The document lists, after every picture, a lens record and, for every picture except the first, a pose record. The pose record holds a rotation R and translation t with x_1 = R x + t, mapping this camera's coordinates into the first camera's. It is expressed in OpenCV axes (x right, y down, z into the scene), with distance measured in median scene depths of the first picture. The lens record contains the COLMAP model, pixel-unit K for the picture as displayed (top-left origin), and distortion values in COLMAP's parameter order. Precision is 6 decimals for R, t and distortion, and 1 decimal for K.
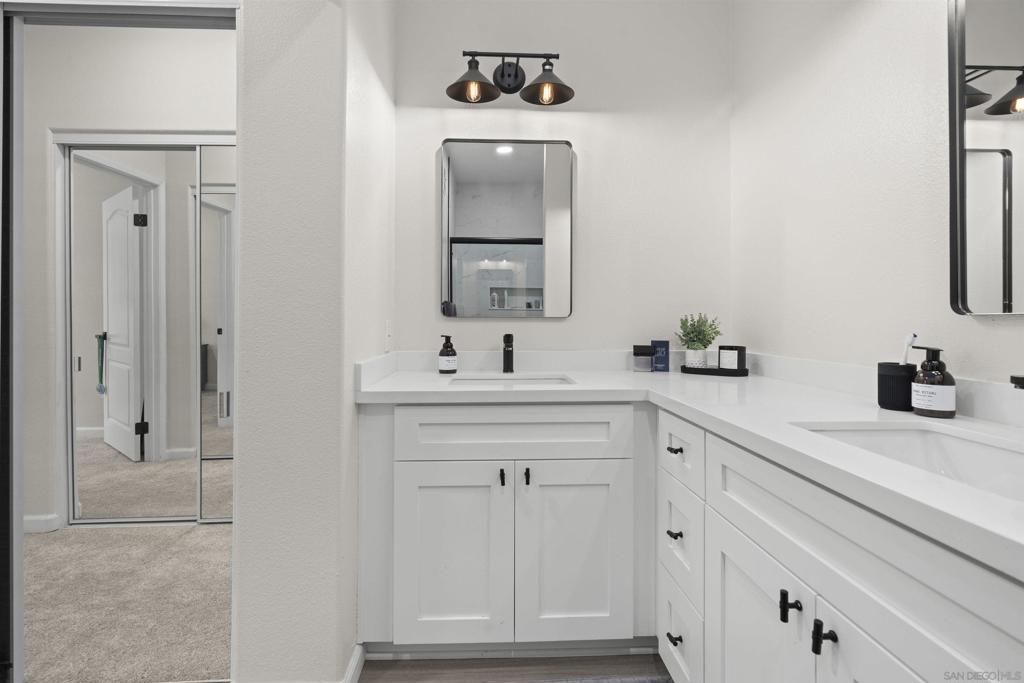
lens RADIAL K [[471.6, 0, 512.7], [0, 471.6, 325.1], [0, 0, 1]] dist [-0.000097, 0.000121]
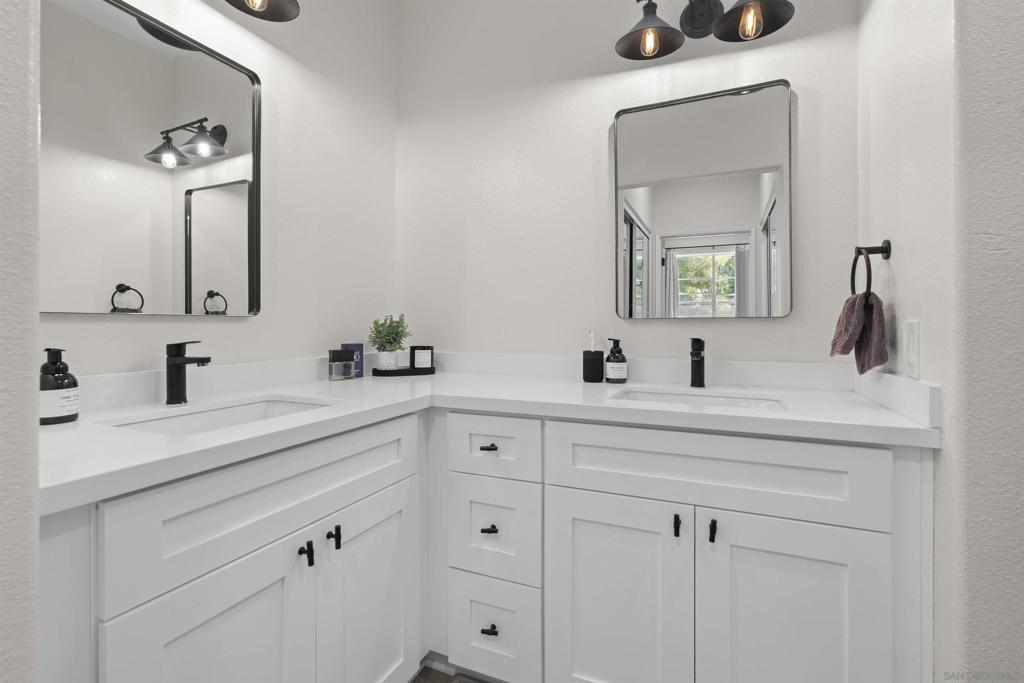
lens RADIAL K [[471.6, 0, 512.7], [0, 471.6, 325.1], [0, 0, 1]] dist [-0.000097, 0.000121]
pose [[0.441009, -0.000071, 0.897502, -0.397711], [0.004441, 0.999988, -0.002103, 0.000683], [-0.897492, 0.004913, 0.441004, 0.359274]]
